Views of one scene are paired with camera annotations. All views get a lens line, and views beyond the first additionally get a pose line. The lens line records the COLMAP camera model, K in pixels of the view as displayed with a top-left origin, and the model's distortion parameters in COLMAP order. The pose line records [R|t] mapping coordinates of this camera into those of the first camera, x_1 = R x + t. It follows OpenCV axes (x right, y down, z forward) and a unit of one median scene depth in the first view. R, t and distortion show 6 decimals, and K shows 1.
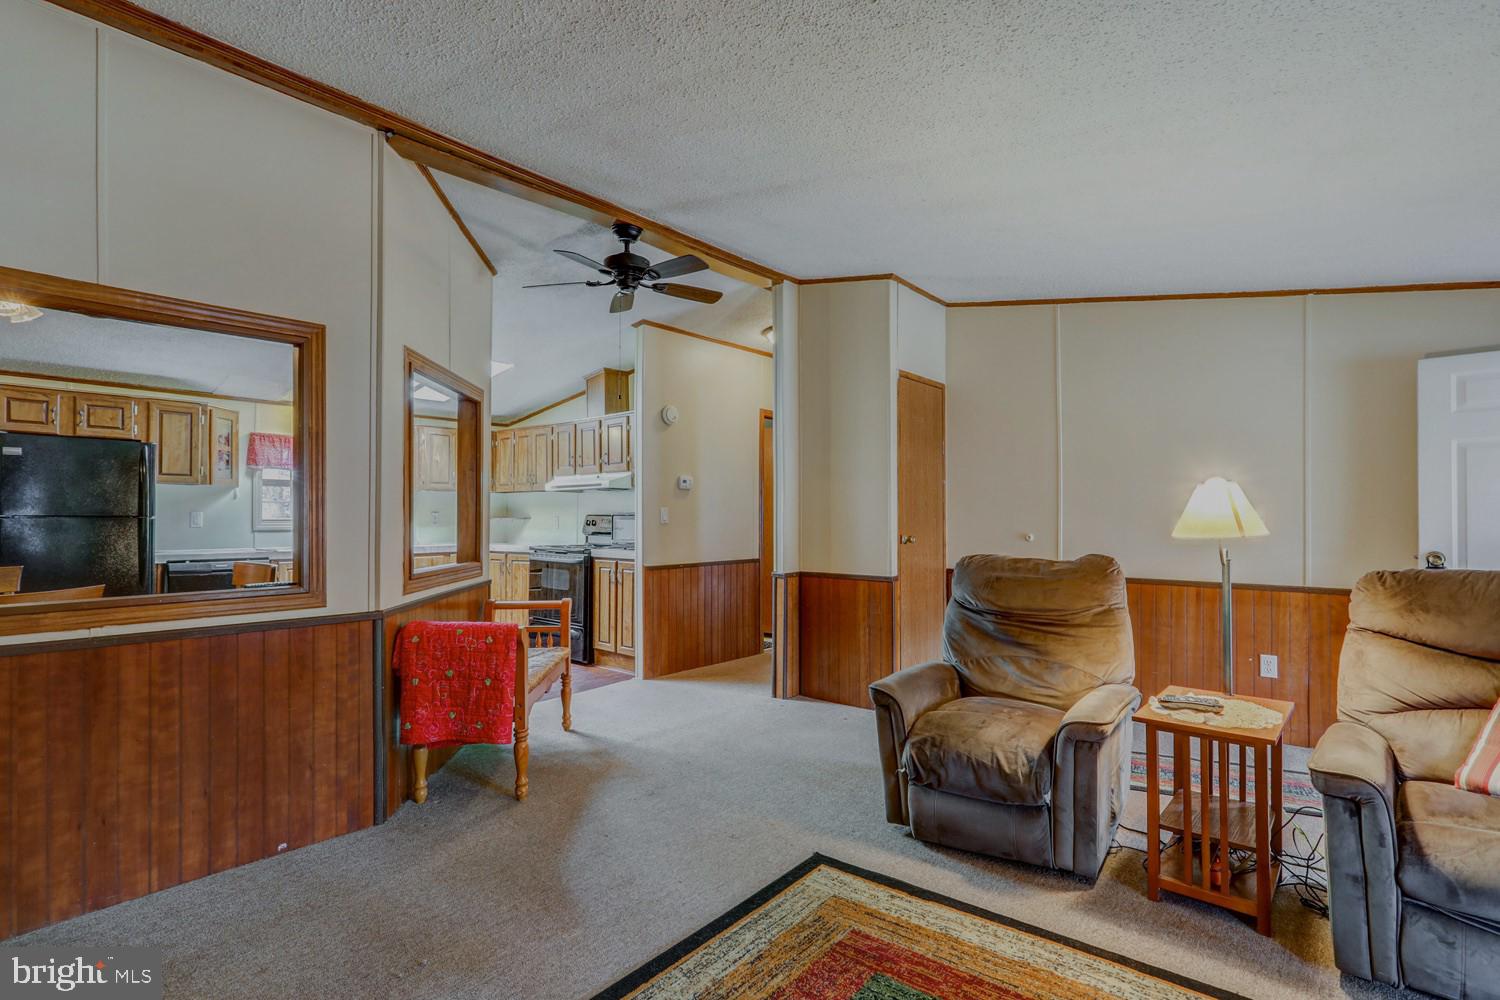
lens RADIAL K [[710.8, 0, 751.6], [0, 710.8, 511.0], [0, 0, 1]] dist [-0.001562, -0.000330]
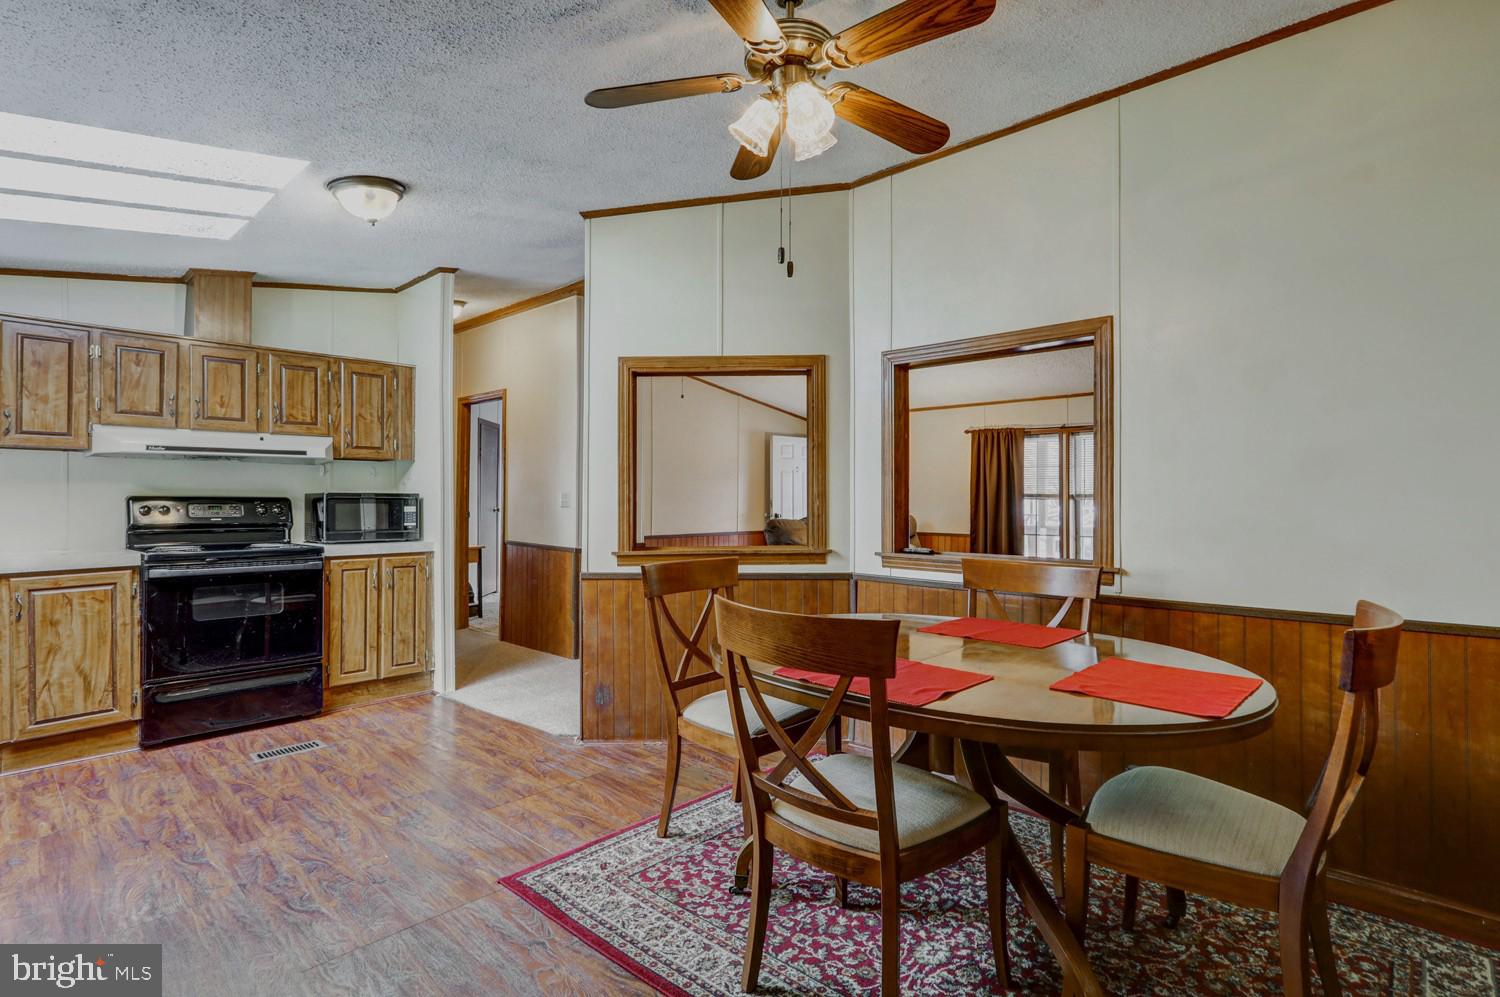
lens RADIAL K [[727.4, 0, 750.0], [0, 727.4, 498.5], [0, 0, 1]] dist [0.000526, 0.000077]
pose [[0.047107, 0.007067, 0.998865, -2.216060], [-0.006444, 0.999956, -0.006771, 0.026327], [-0.998869, -0.006118, 0.047151, 1.354524]]
